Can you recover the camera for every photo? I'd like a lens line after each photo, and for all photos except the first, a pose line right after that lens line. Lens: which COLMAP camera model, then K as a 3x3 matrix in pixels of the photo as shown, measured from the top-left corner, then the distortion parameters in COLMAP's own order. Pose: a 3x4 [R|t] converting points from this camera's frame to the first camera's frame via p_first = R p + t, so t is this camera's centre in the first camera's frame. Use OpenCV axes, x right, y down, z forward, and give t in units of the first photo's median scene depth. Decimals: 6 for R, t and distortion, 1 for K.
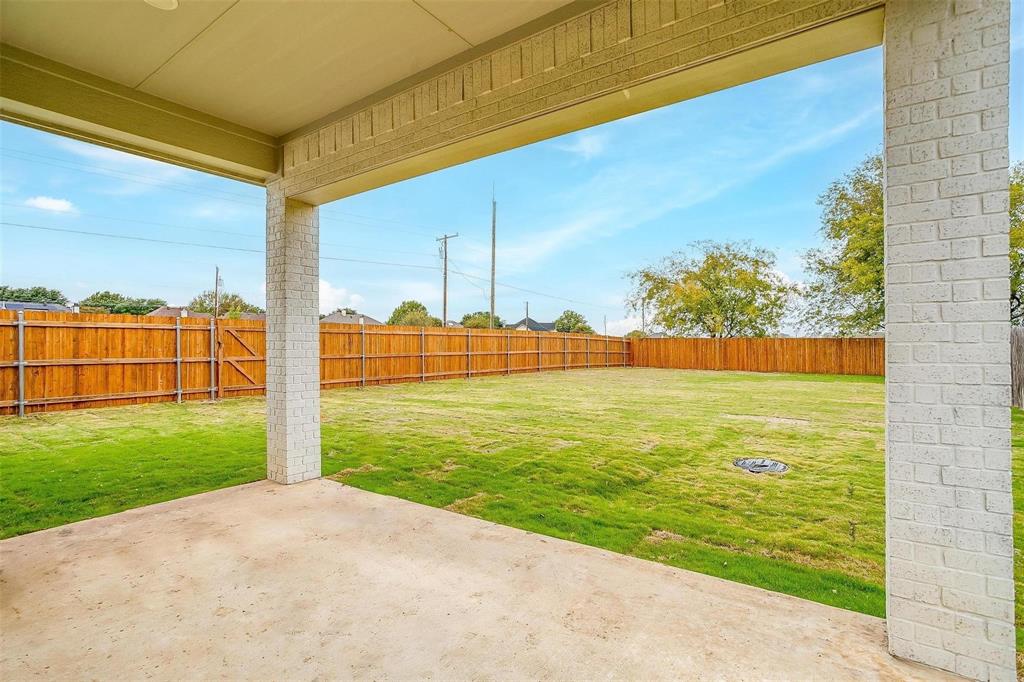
lens RADIAL K [[499.4, 0, 513.4], [0, 499.4, 343.9], [0, 0, 1]] dist [-0.030341, 0.012454]
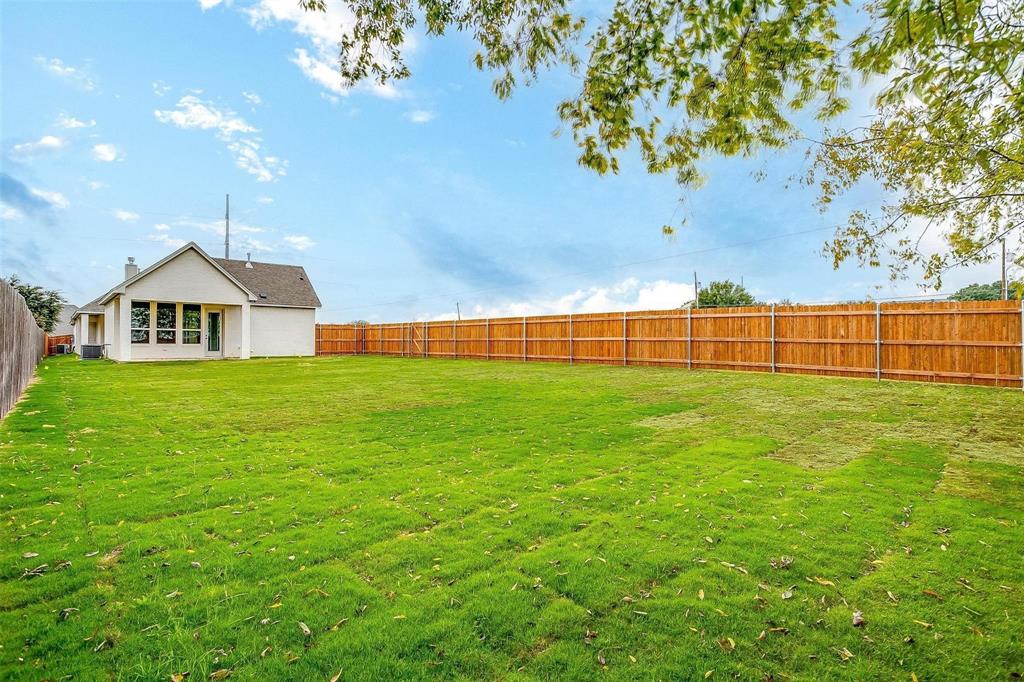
lens RADIAL K [[499.4, 0, 512.0], [0, 499.4, 339.1], [0, 0, 1]] dist [-0.030341, 0.012454]
pose [[-0.170576, 0.004581, -0.985334, 0.749220], [0.005179, 0.999980, 0.003752, 0.011482], [0.985331, -0.004463, -0.170596, 0.874847]]
